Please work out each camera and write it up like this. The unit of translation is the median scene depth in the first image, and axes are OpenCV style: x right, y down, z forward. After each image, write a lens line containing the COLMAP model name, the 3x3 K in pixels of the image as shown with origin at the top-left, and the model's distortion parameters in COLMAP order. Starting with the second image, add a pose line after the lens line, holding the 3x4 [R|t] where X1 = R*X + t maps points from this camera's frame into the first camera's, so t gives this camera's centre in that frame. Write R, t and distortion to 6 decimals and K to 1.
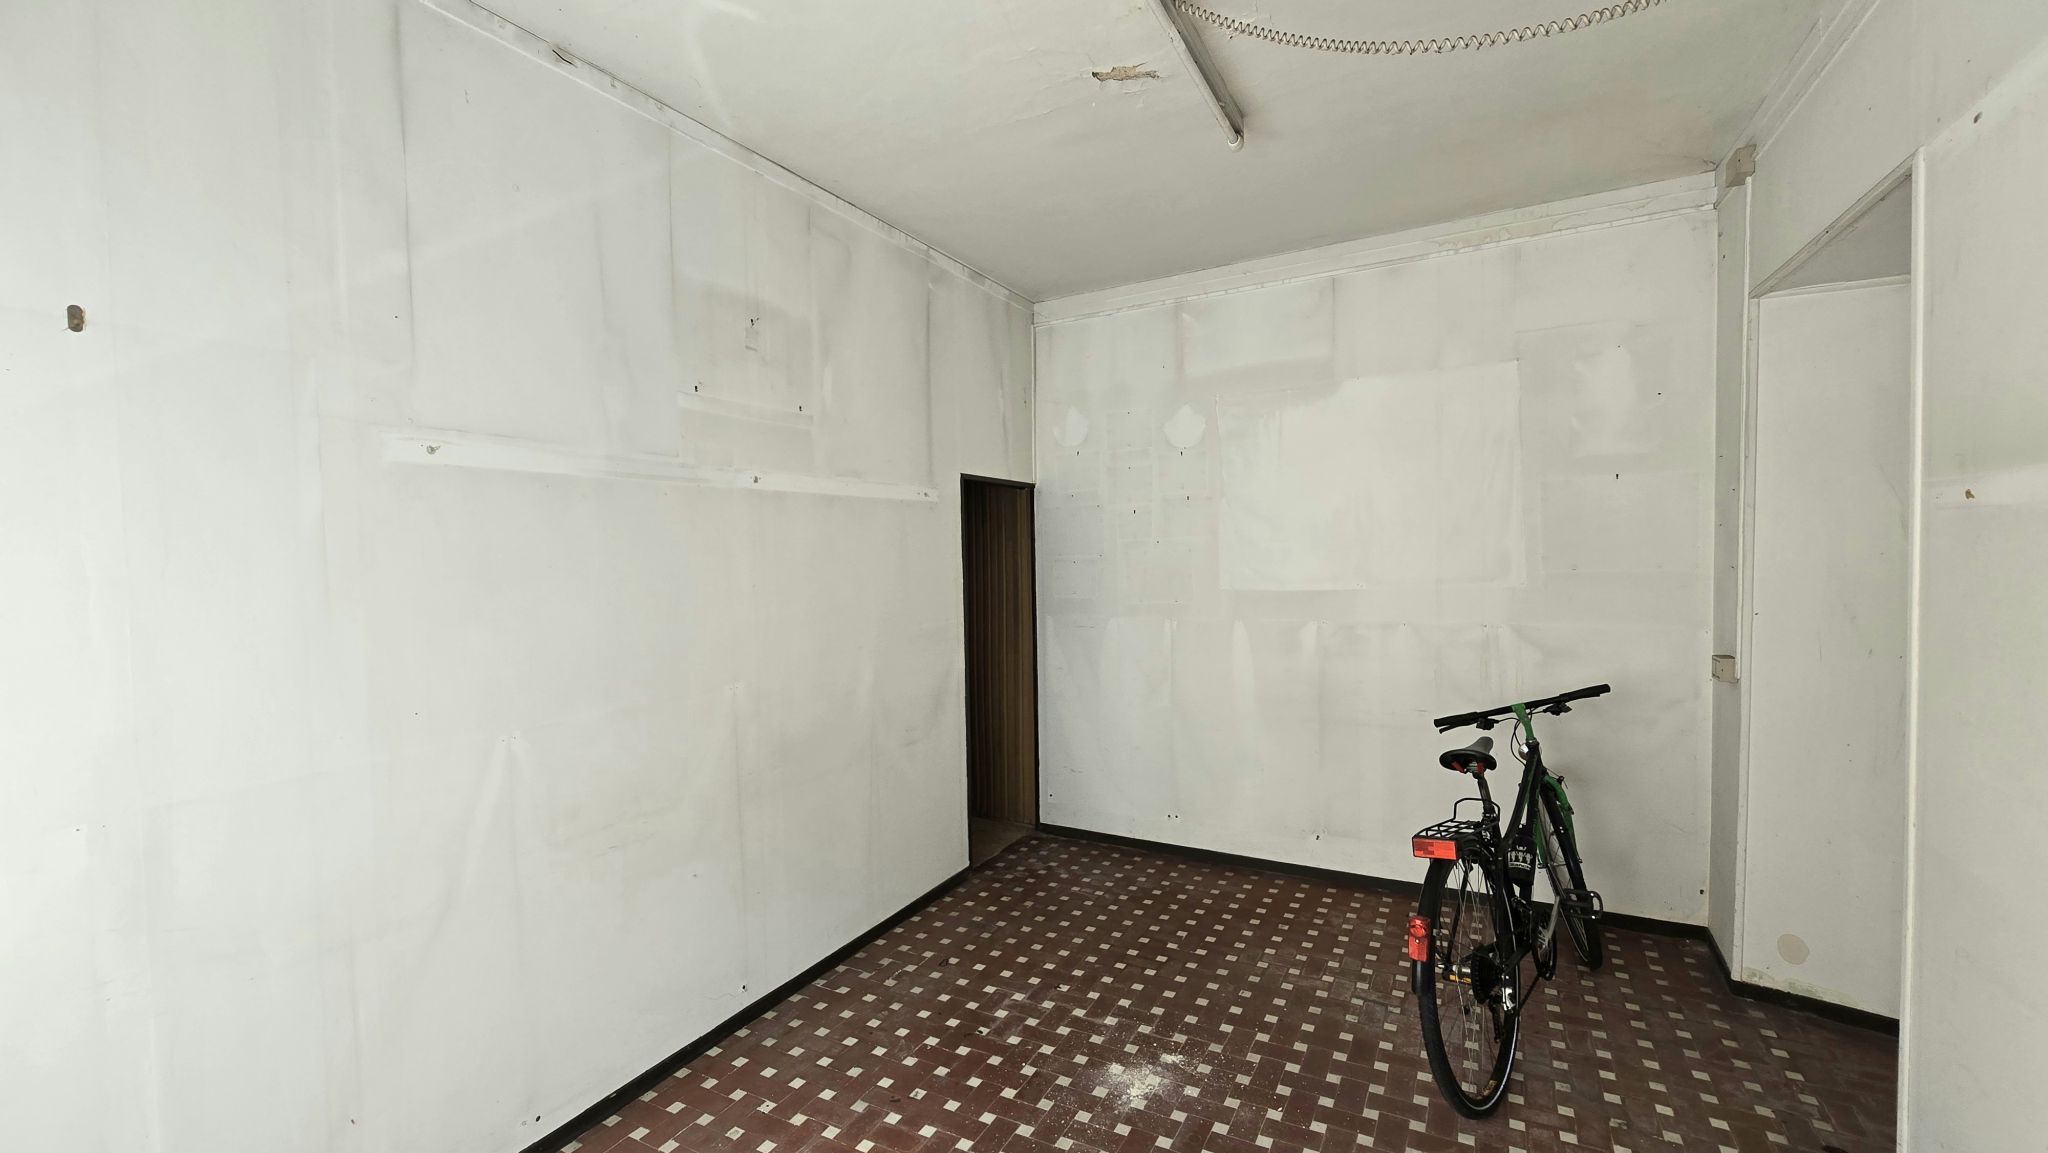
lens RADIAL K [[837.5, 0, 1044.0], [0, 837.5, 583.9], [0, 0, 1]] dist [-0.005271, -0.000414]
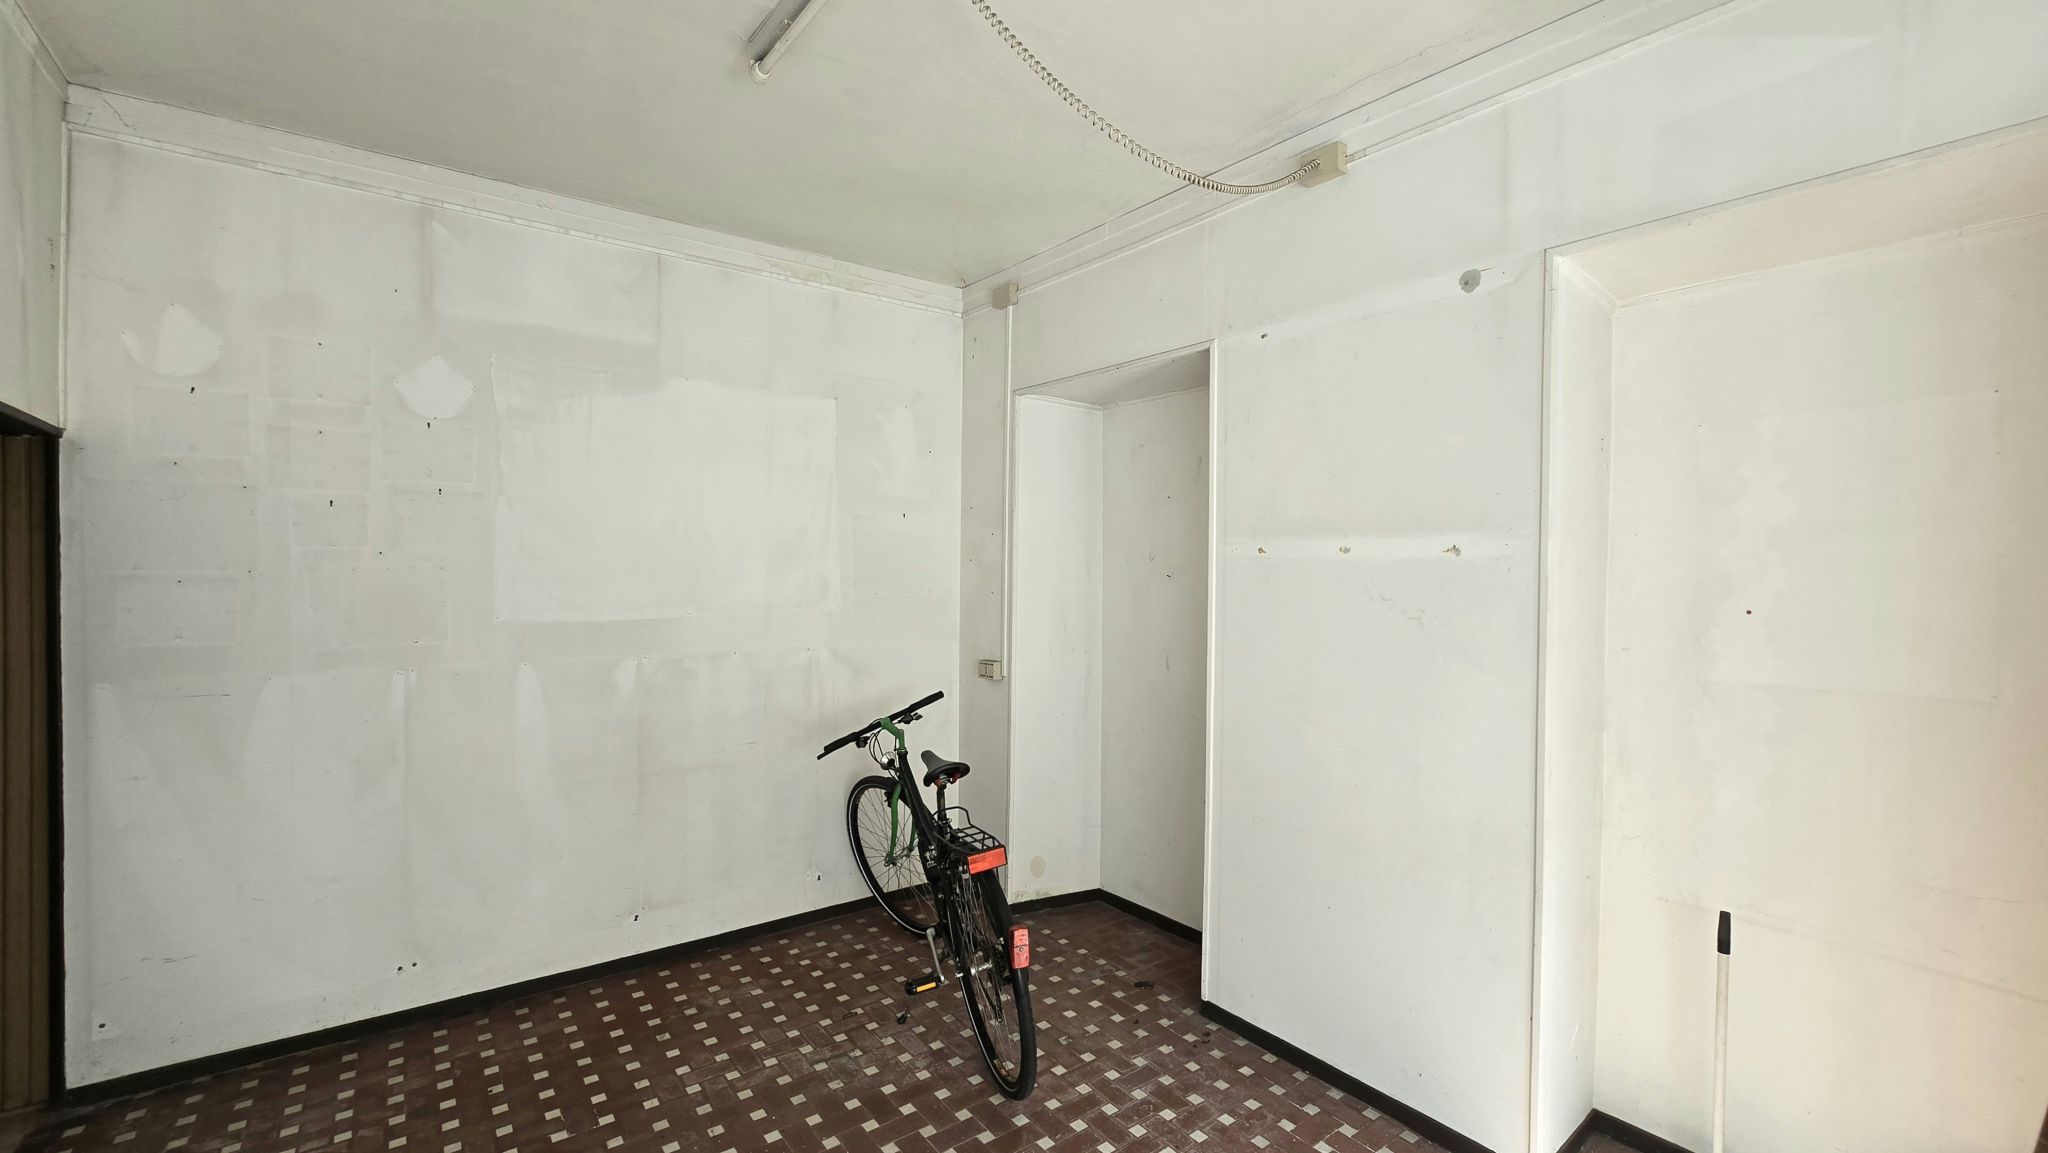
lens RADIAL K [[837.5, 0, 1044.0], [0, 837.5, 583.9], [0, 0, 1]] dist [-0.005271, -0.000414]
pose [[0.412806, 0.010275, 0.910761, -0.278631], [0.017002, 0.999675, -0.018984, -0.005573], [-0.910660, 0.023321, 0.412497, 0.296582]]
